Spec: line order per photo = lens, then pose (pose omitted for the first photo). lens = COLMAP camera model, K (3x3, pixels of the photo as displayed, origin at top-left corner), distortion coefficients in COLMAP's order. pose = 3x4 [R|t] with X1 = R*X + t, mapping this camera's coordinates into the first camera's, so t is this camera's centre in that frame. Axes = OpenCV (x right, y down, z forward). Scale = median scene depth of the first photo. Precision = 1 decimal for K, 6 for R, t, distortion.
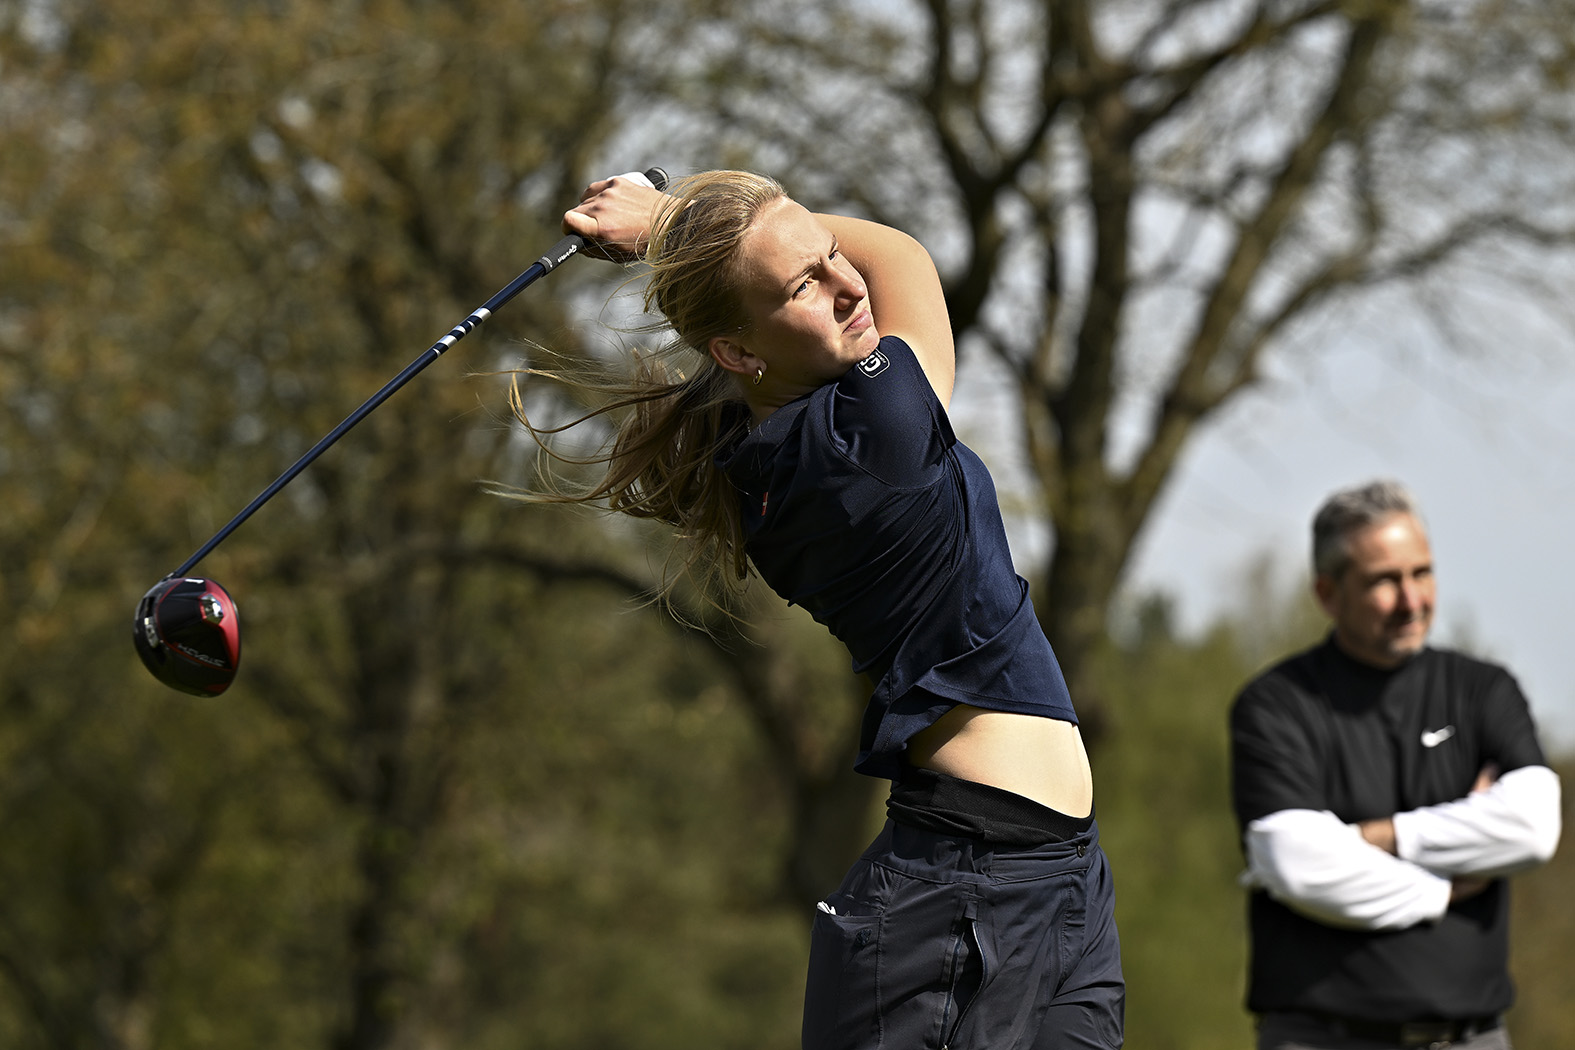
lens RADIAL K [[6785.3, 0, 786.7], [0, 6785.3, 525.8], [0, 0, 1]] dist [-0.122045, 0.000000]
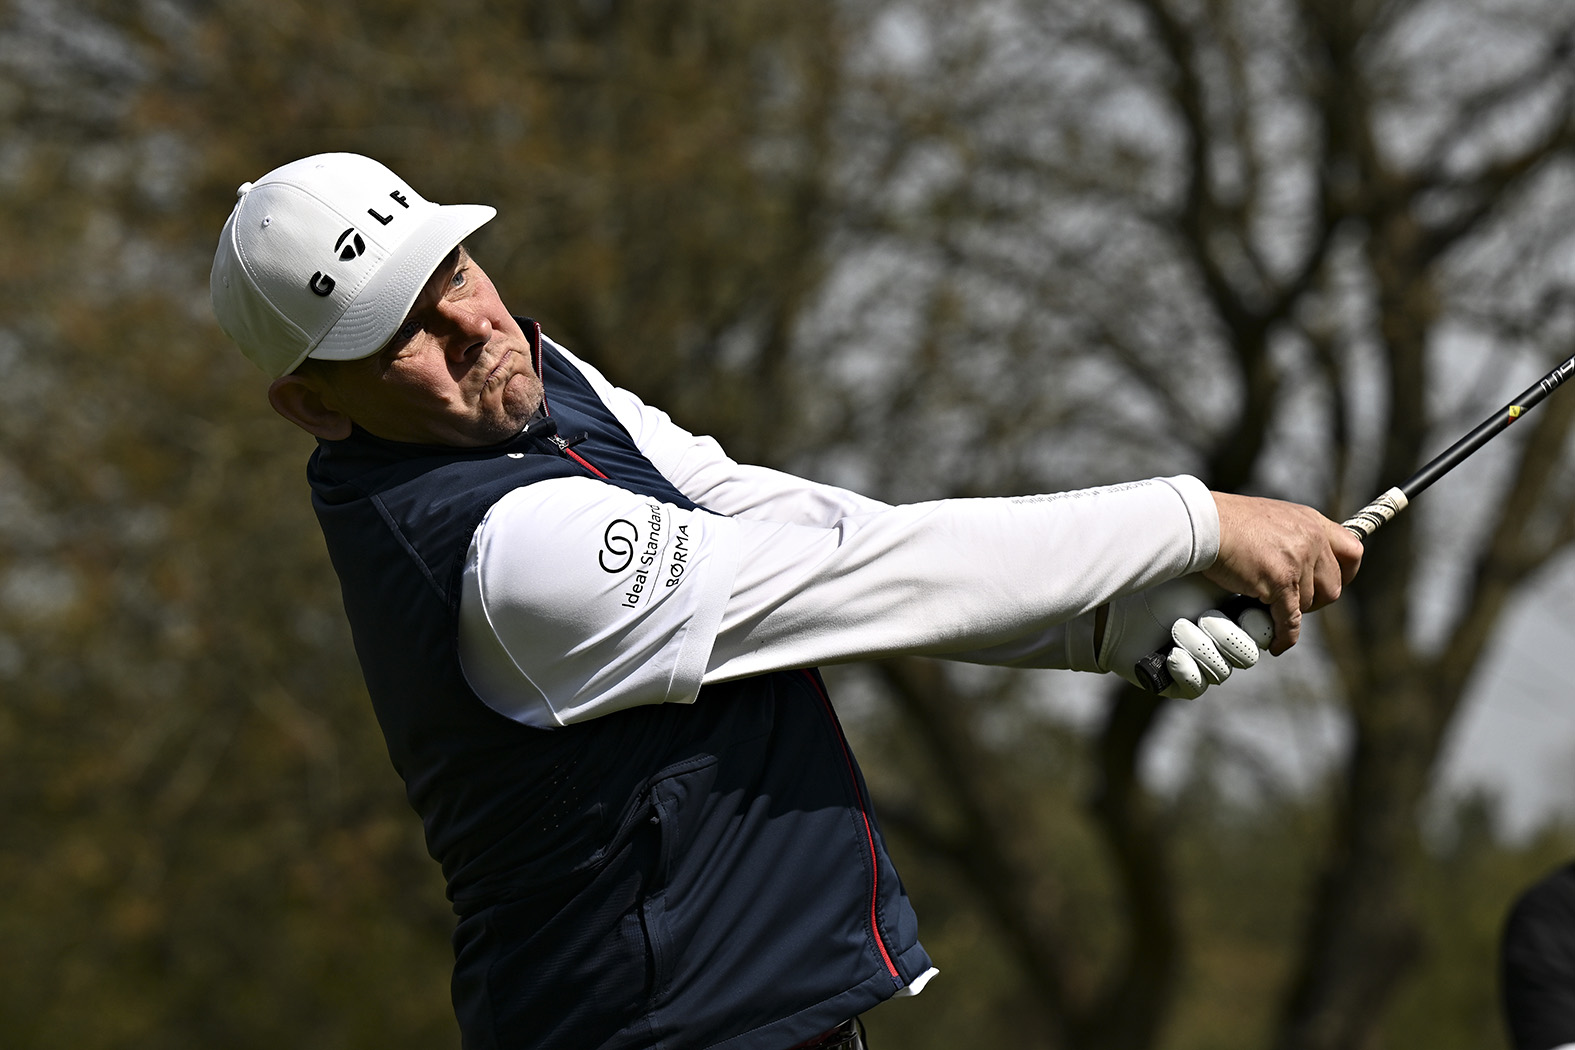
lens RADIAL K [[6175.8, 0, 789.1], [0, 6175.8, 523.1], [0, 0, 1]] dist [-0.039803, 0.000000]
pose [[0.997825, -0.036761, -0.054725, 0.011921], [0.034715, 0.998679, -0.037885, 0.002887], [0.056045, 0.035903, 0.997783, 0.214559]]
